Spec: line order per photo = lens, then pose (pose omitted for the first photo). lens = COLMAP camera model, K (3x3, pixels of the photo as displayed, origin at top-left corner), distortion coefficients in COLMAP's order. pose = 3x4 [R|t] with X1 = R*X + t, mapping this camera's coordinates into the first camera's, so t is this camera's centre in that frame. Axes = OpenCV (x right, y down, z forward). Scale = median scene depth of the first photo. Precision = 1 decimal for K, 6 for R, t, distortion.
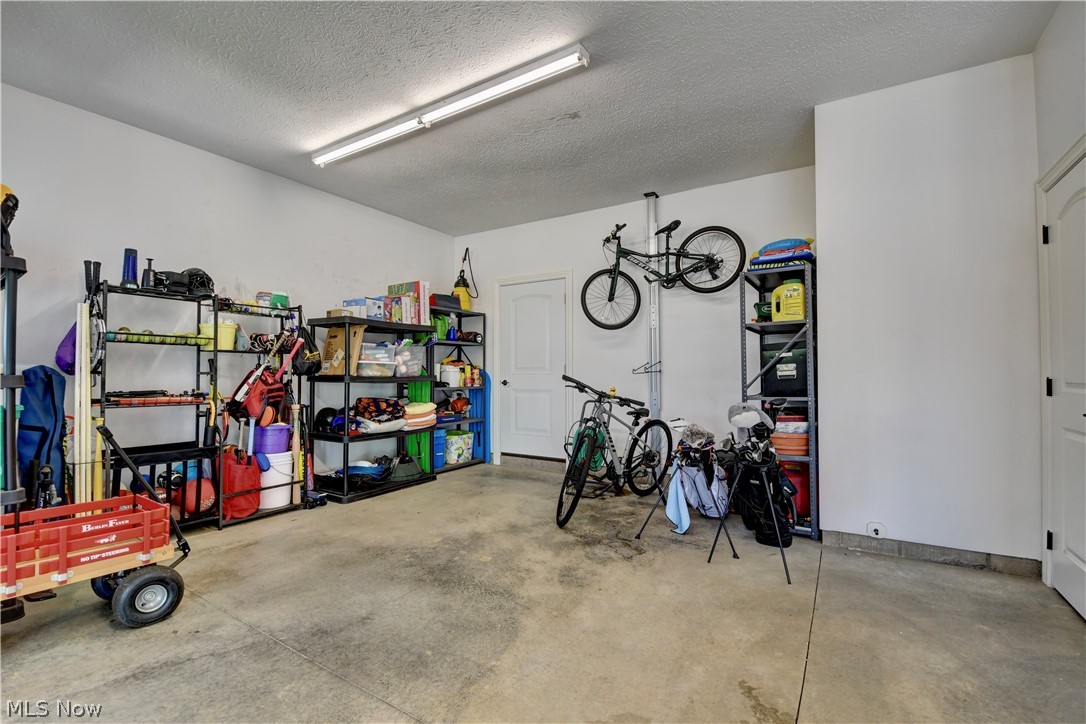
lens RADIAL K [[473.4, 0, 542.4], [0, 473.4, 366.0], [0, 0, 1]] dist [0.004254, 0.000118]
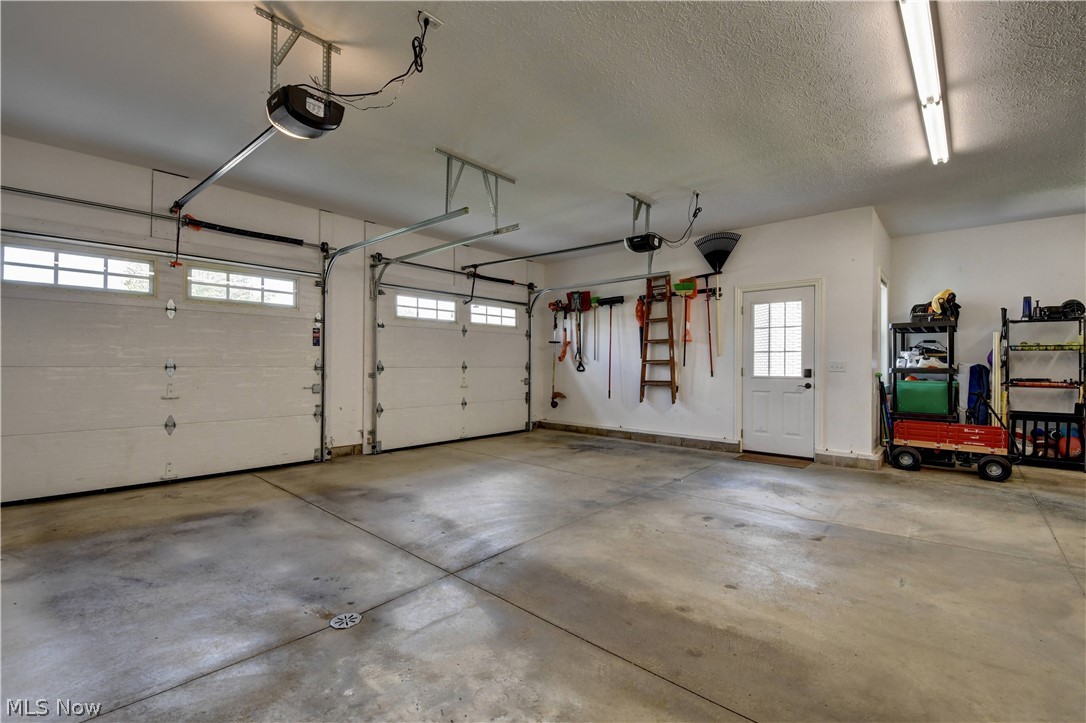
lens RADIAL K [[473.4, 0, 541.0], [0, 473.4, 365.4], [0, 0, 1]] dist [0.004254, 0.000118]
pose [[-0.164556, -0.011952, -0.986295, 1.157293], [-0.000927, 0.999928, -0.011963, 0.027351], [0.986367, -0.001054, -0.164555, -0.475256]]
